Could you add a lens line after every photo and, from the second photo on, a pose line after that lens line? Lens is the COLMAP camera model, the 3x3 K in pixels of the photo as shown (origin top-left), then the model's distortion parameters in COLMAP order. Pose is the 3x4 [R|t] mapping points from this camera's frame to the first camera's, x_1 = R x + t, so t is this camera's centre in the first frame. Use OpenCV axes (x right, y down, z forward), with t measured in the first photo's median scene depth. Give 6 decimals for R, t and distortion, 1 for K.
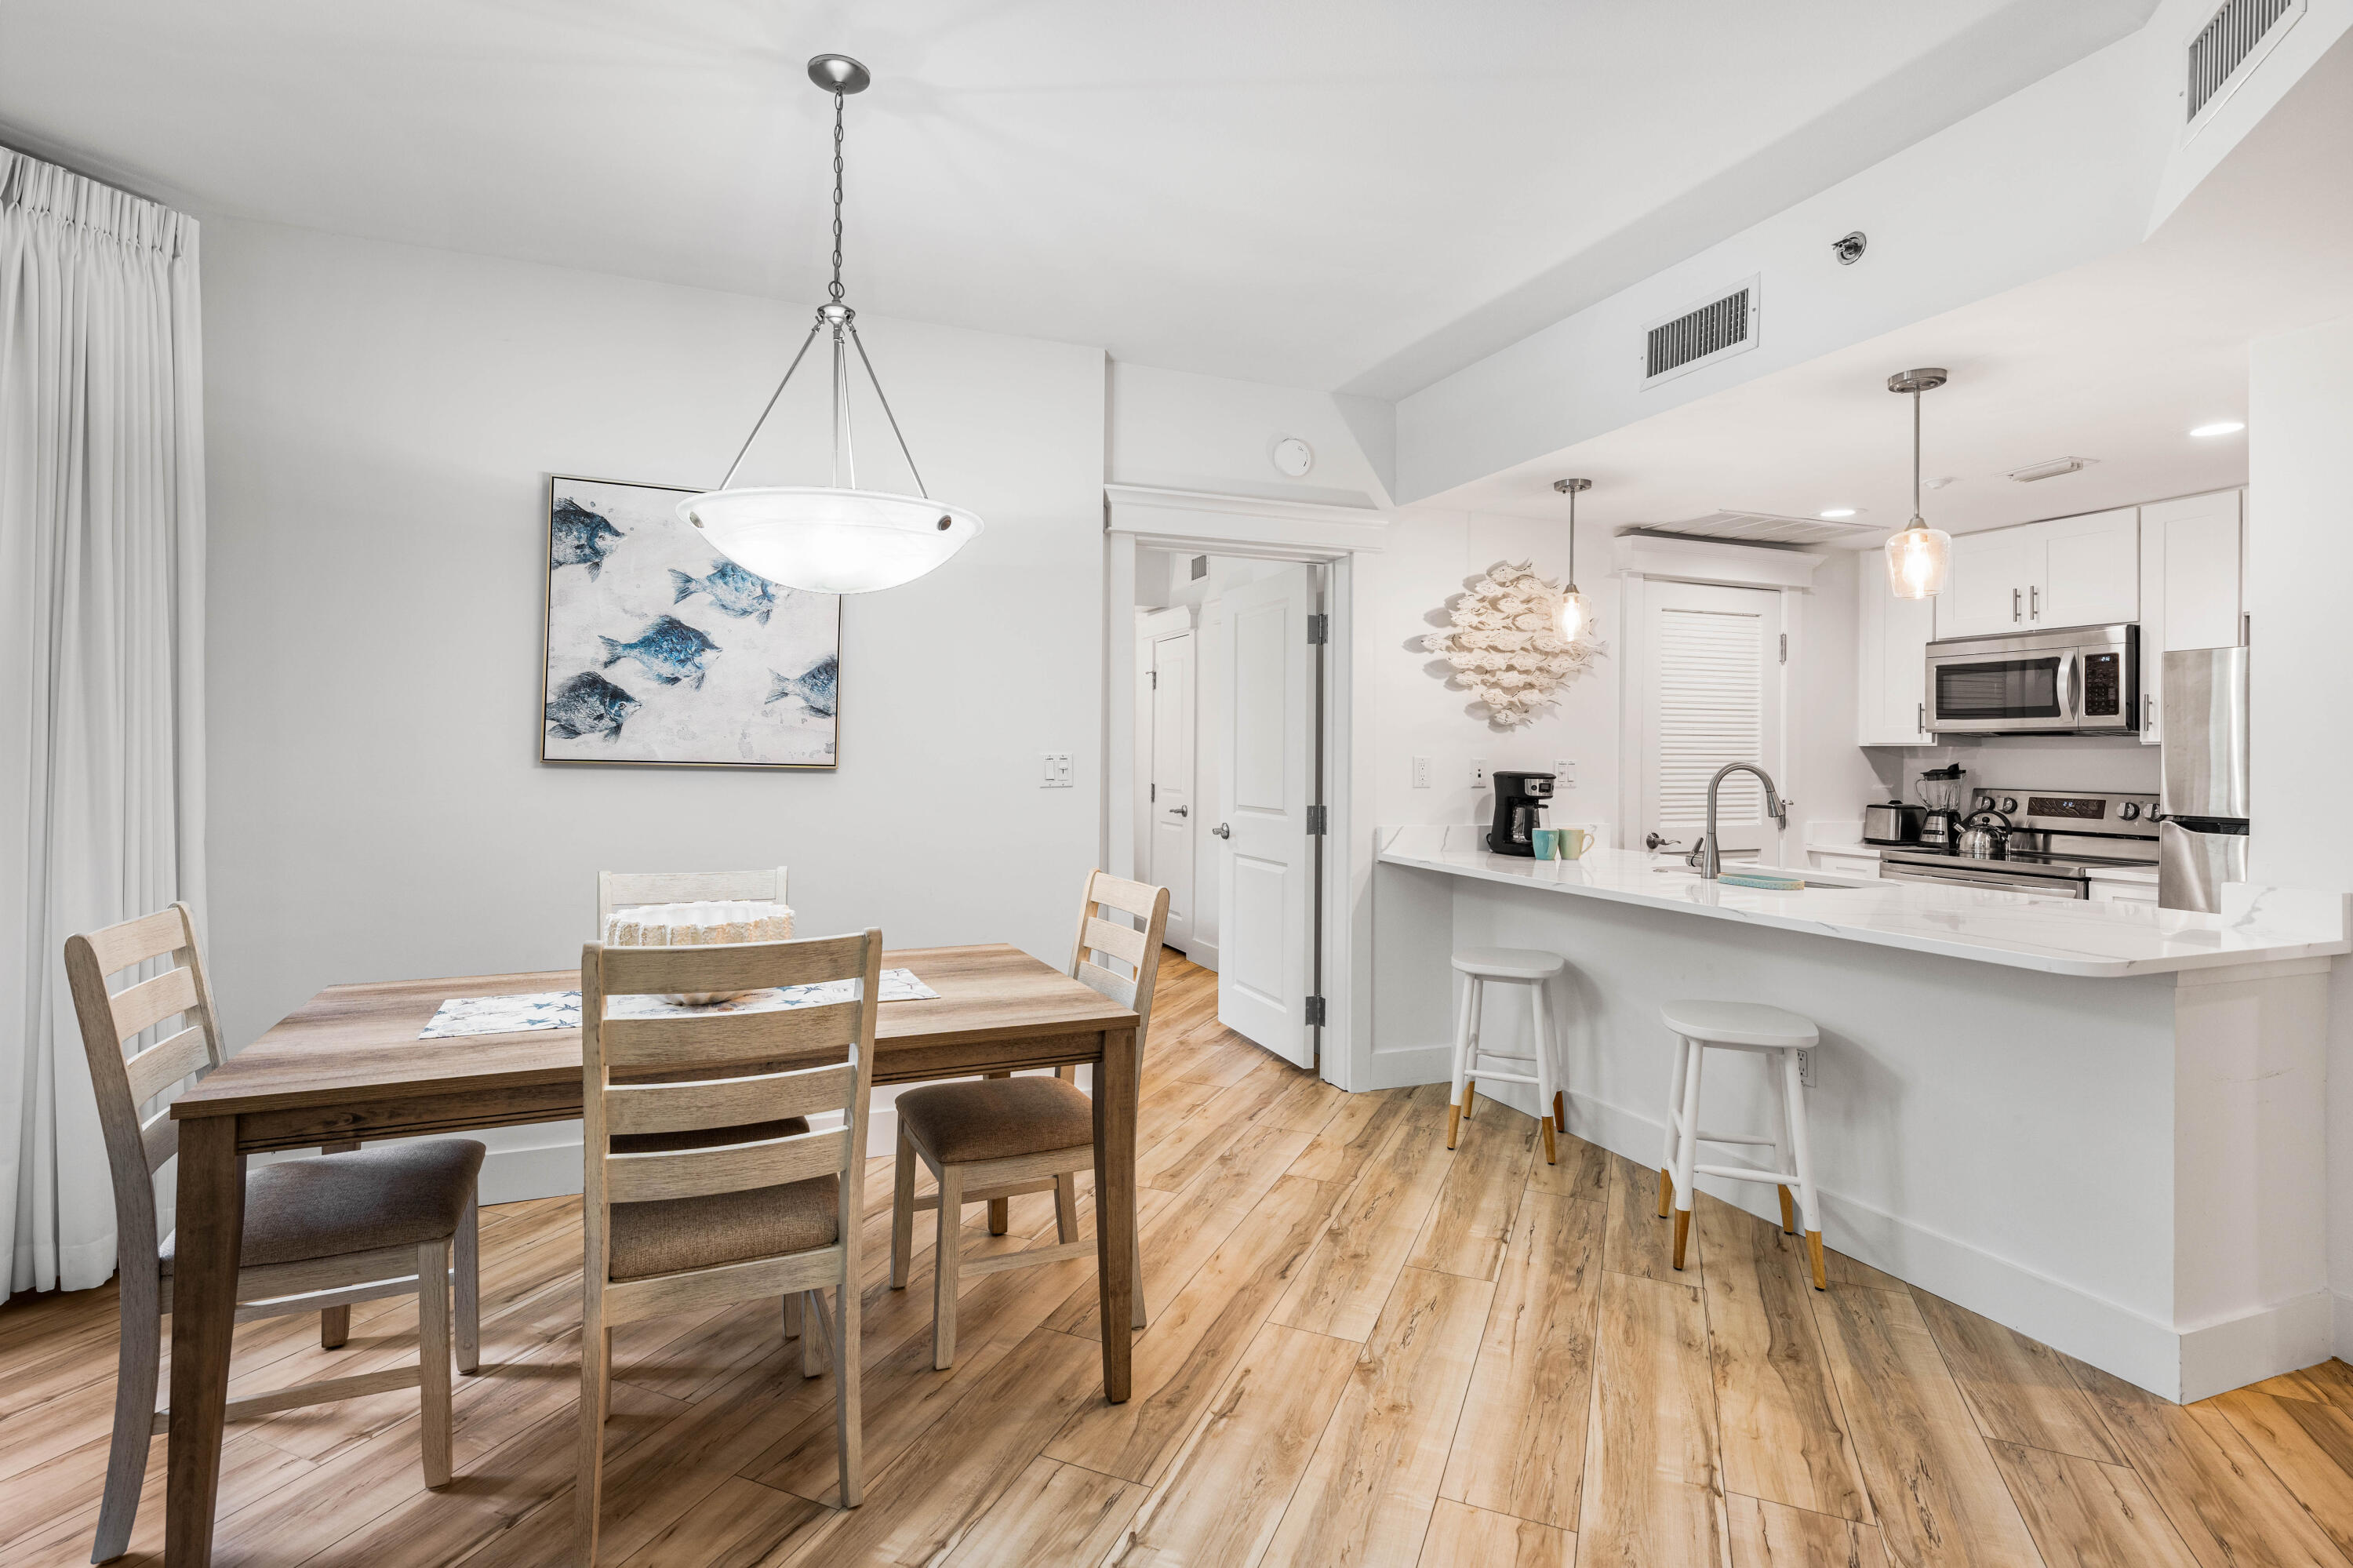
lens RADIAL K [[1139.0, 0, 1163.4], [0, 1139.0, 741.1], [0, 0, 1]] dist [0.020370, 0.000142]
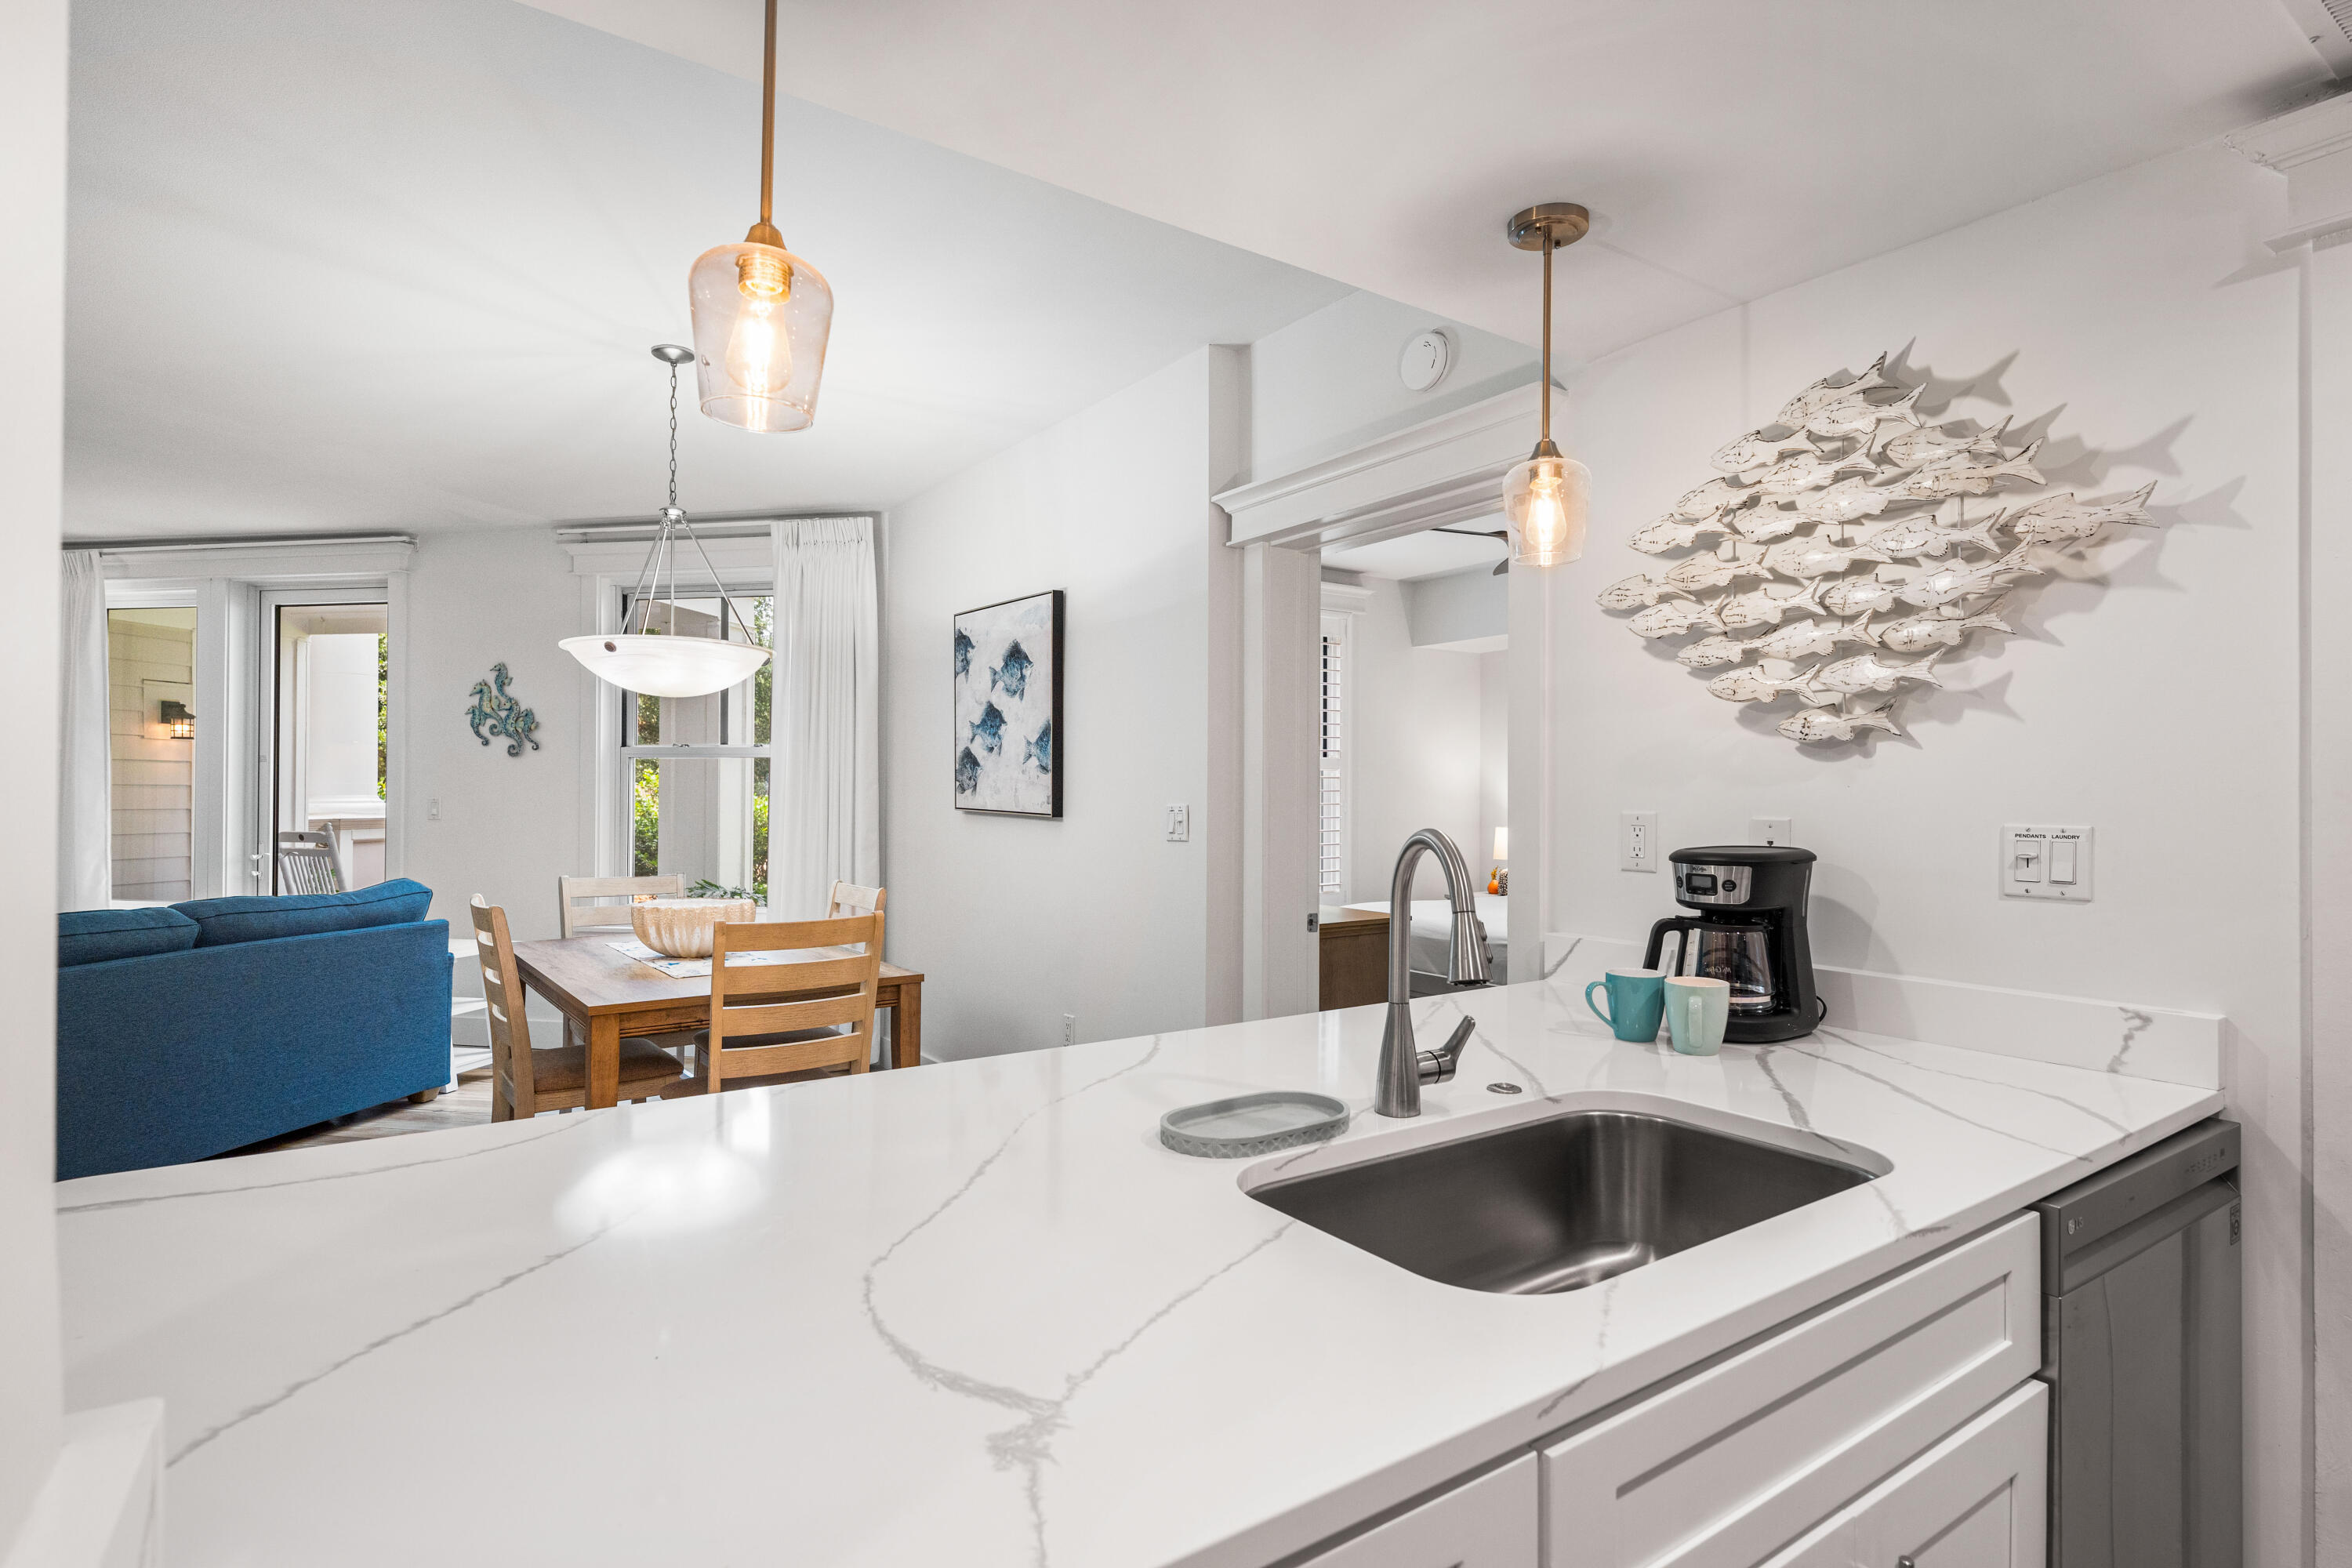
lens RADIAL K [[1167.7, 0, 1176.0], [0, 1167.7, 784.0], [0, 0, 1]] dist [0.002859, 0.000457]
pose [[0.224618, -0.015606, -0.974322, 0.958807], [0.007343, 0.999870, -0.014322, 0.008425], [0.974419, -0.003937, 0.224703, 0.915618]]
